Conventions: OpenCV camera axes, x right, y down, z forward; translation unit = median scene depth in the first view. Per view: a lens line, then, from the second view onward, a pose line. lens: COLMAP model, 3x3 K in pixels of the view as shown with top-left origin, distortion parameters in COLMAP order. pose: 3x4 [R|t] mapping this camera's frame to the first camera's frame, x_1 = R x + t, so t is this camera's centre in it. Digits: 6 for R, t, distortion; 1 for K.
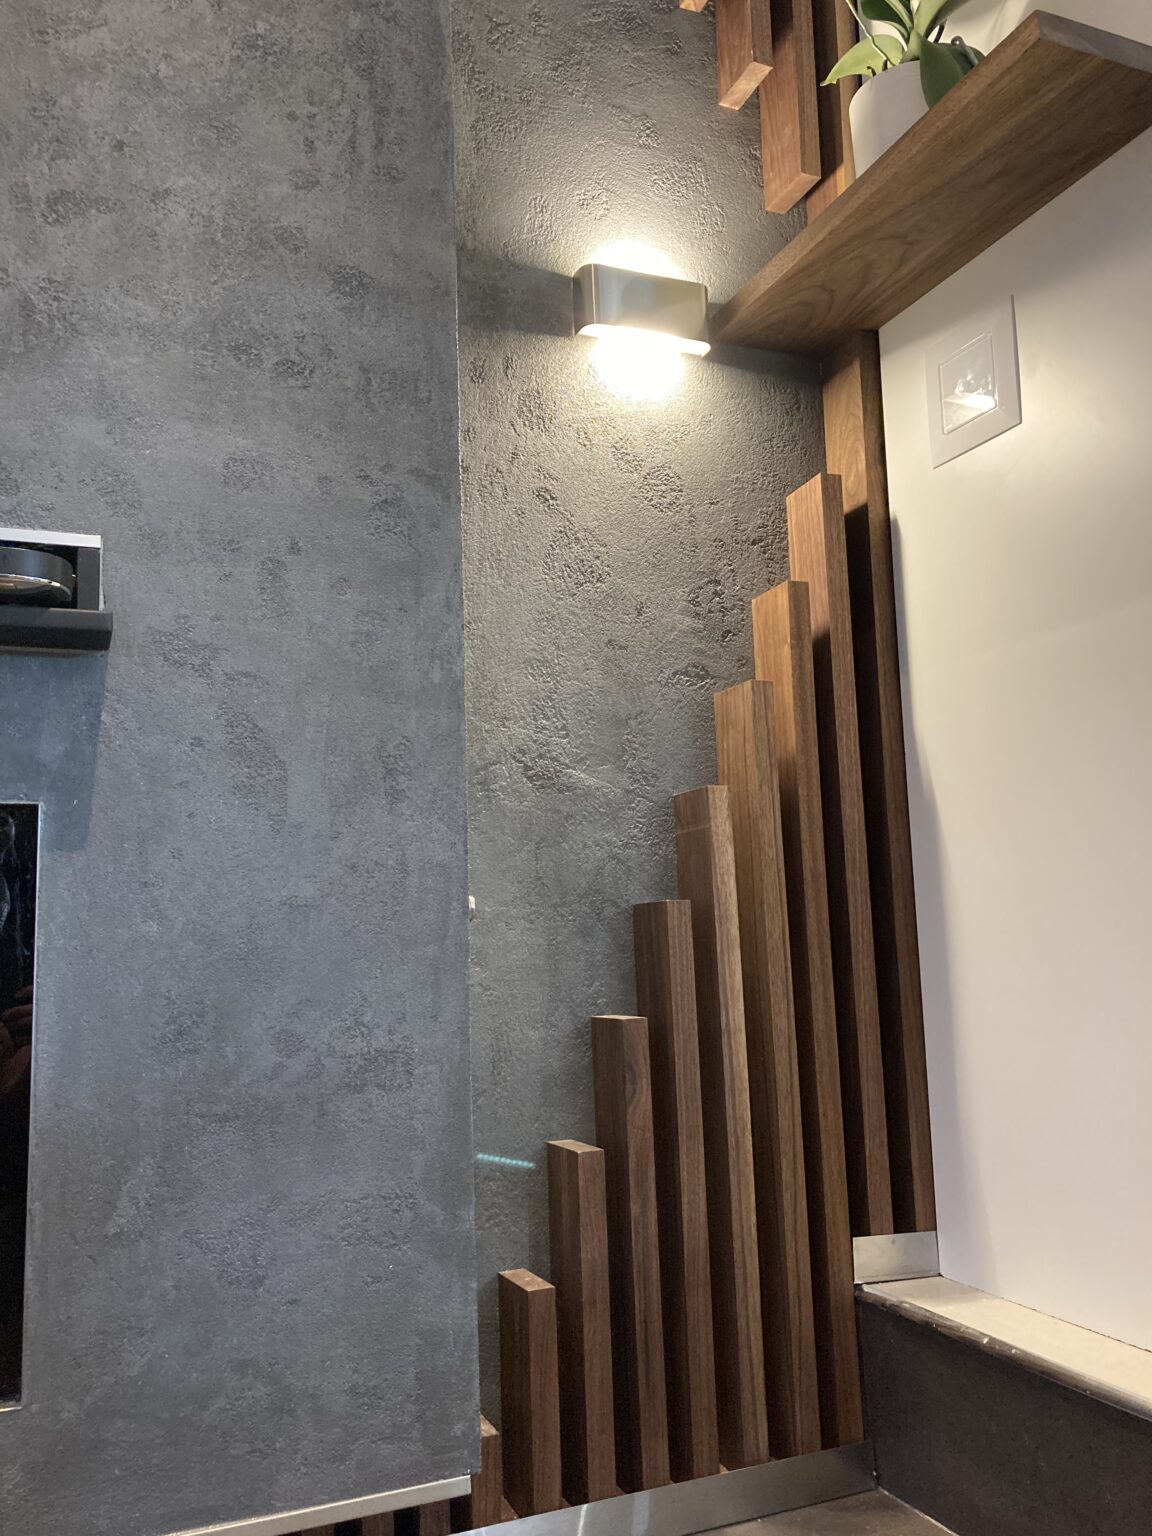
lens RADIAL K [[1266.0, 0, 576.0], [0, 1266.0, 764.9], [0, 0, 1]] dist [0.042607, -0.036305]
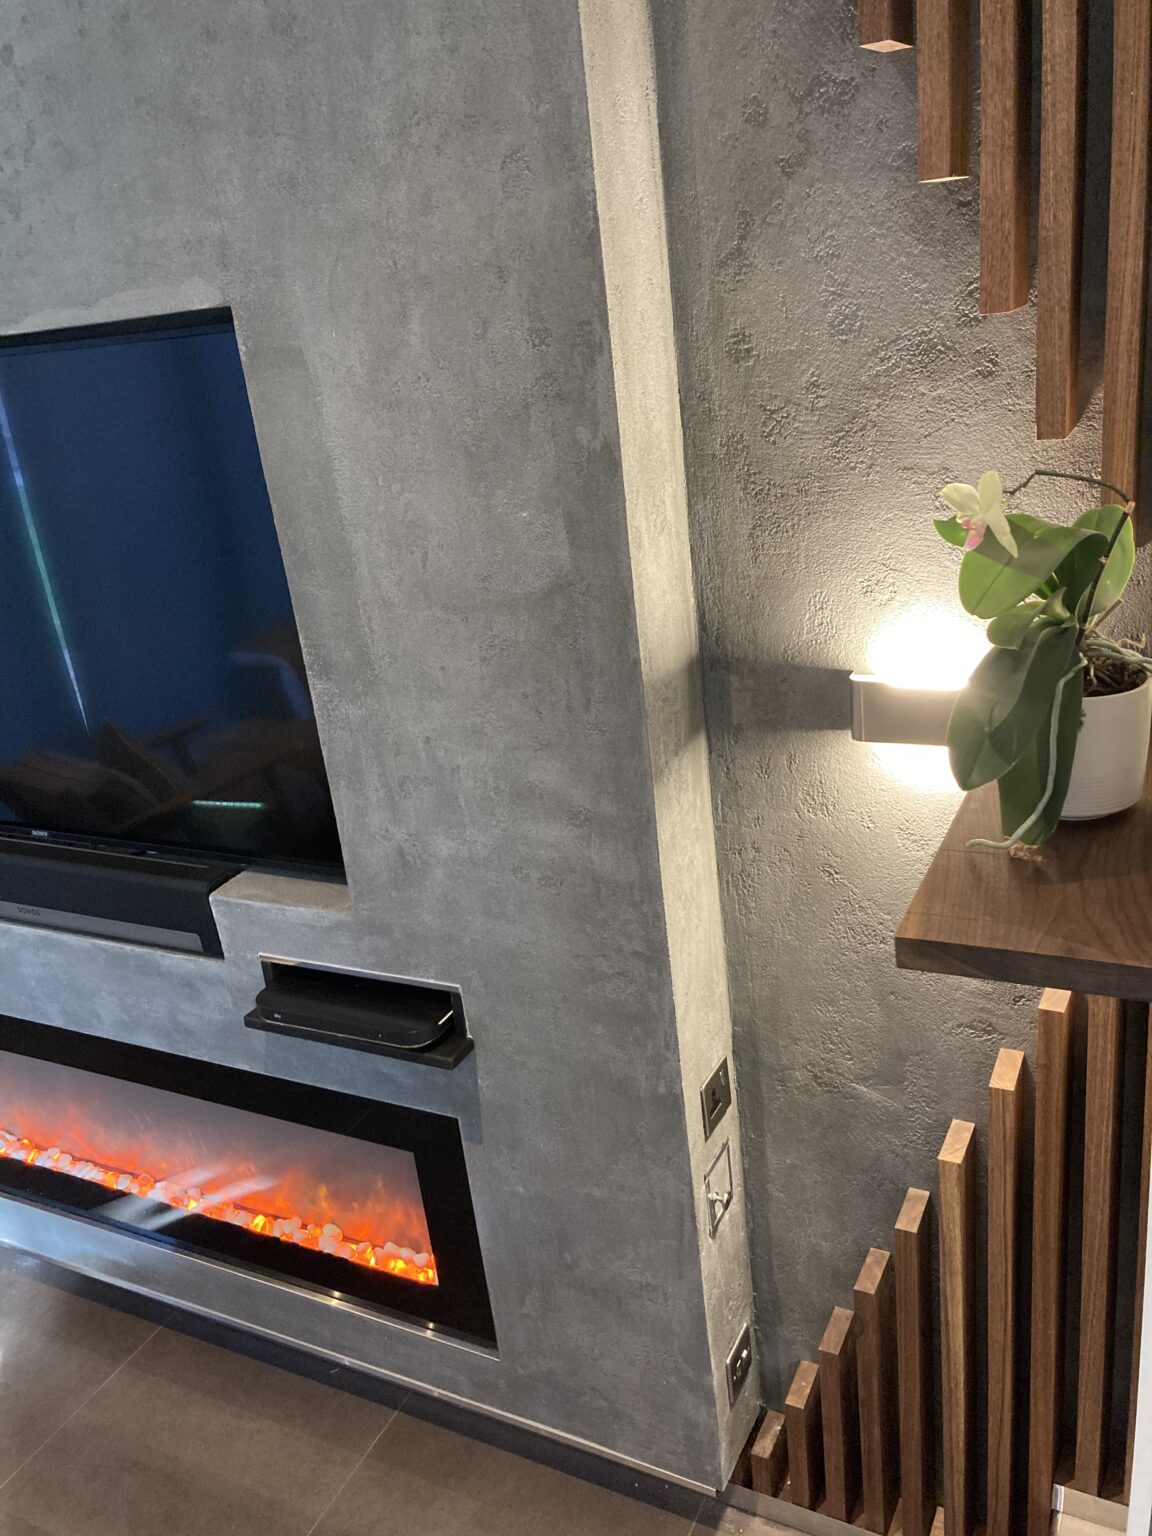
lens RADIAL K [[1266.0, 0, 570.0], [0, 1266.0, 763.6], [0, 0, 1]] dist [0.042607, -0.036305]
pose [[0.642091, 0.234465, -0.729894, 0.660434], [0.200319, 0.867693, 0.454952, -0.901809], [0.739995, -0.438332, 0.510170, 0.321885]]
